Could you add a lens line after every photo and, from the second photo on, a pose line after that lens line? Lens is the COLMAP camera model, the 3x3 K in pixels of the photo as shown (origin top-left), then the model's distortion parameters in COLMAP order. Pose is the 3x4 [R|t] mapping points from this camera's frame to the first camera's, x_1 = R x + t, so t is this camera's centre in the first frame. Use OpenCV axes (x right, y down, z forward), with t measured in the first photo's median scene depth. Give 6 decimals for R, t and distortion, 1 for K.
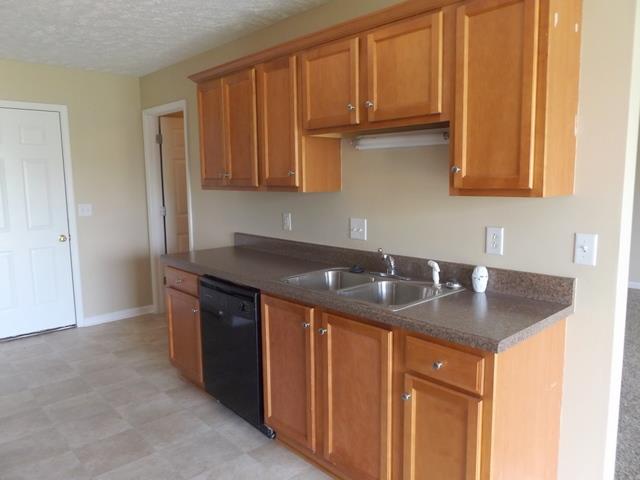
lens RADIAL K [[474.2, 0, 320.7], [0, 474.2, 237.8], [0, 0, 1]] dist [-0.012781, -0.006574]
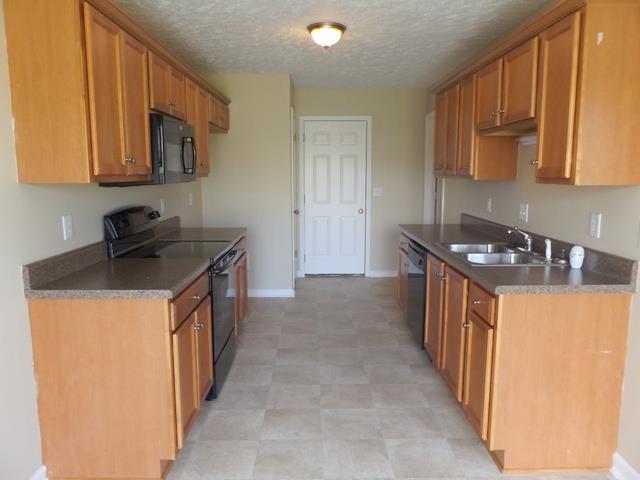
lens RADIAL K [[474.2, 0, 320.7], [0, 474.2, 237.8], [0, 0, 1]] dist [-0.012781, -0.006574]
pose [[0.744333, 0.101057, -0.660118, 0.507741], [-0.089844, 0.994651, 0.050964, 0.030784], [0.661738, 0.021373, 0.749431, -0.225745]]
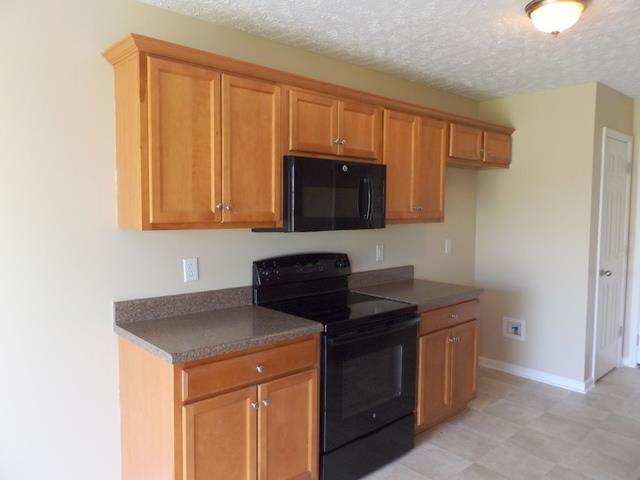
lens RADIAL K [[474.2, 0, 320.7], [0, 474.2, 237.8], [0, 0, 1]] dist [-0.012781, -0.006574]
pose [[-0.005596, 0.073458, -0.997283, 0.488148], [-0.130695, 0.988690, 0.073559, -0.067253], [0.991407, 0.130752, 0.004068, 0.374911]]
